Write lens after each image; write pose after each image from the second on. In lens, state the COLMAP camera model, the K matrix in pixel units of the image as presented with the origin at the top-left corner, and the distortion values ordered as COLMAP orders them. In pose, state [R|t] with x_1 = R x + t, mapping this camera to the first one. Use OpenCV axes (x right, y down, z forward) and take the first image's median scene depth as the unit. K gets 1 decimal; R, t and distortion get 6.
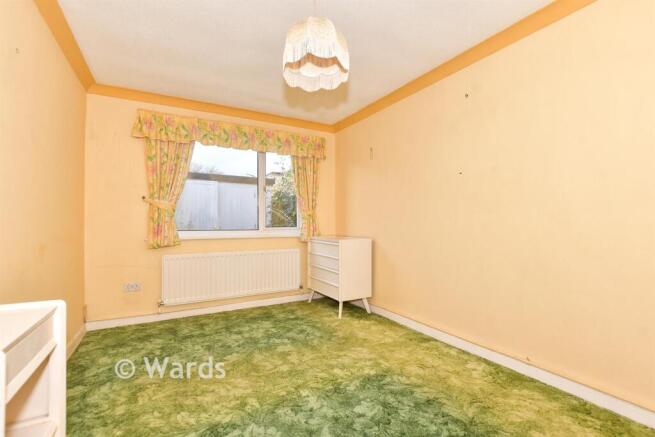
lens RADIAL K [[292.6, 0, 326.7], [0, 292.6, 219.0], [0, 0, 1]] dist [0.028285, 0.000482]
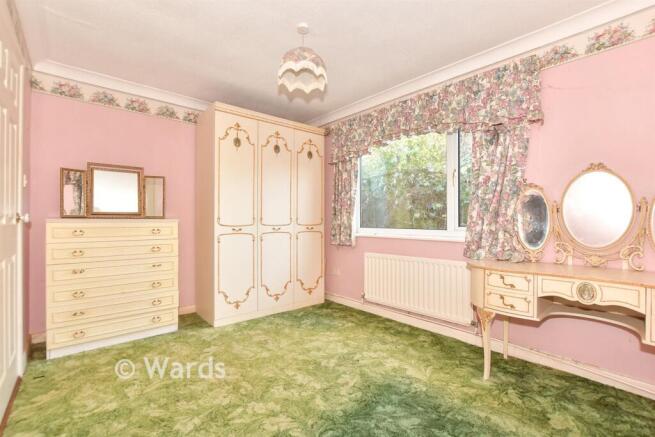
lens RADIAL K [[292.6, 0, 327.5], [0, 292.6, 217.9], [0, 0, 1]] dist [0.028285, 0.000482]
pose [[0.978239, 0.004144, 0.207441, -0.146287], [-0.006335, 0.999931, 0.009898, -0.002195], [-0.207386, -0.010997, 0.978197, -0.085267]]
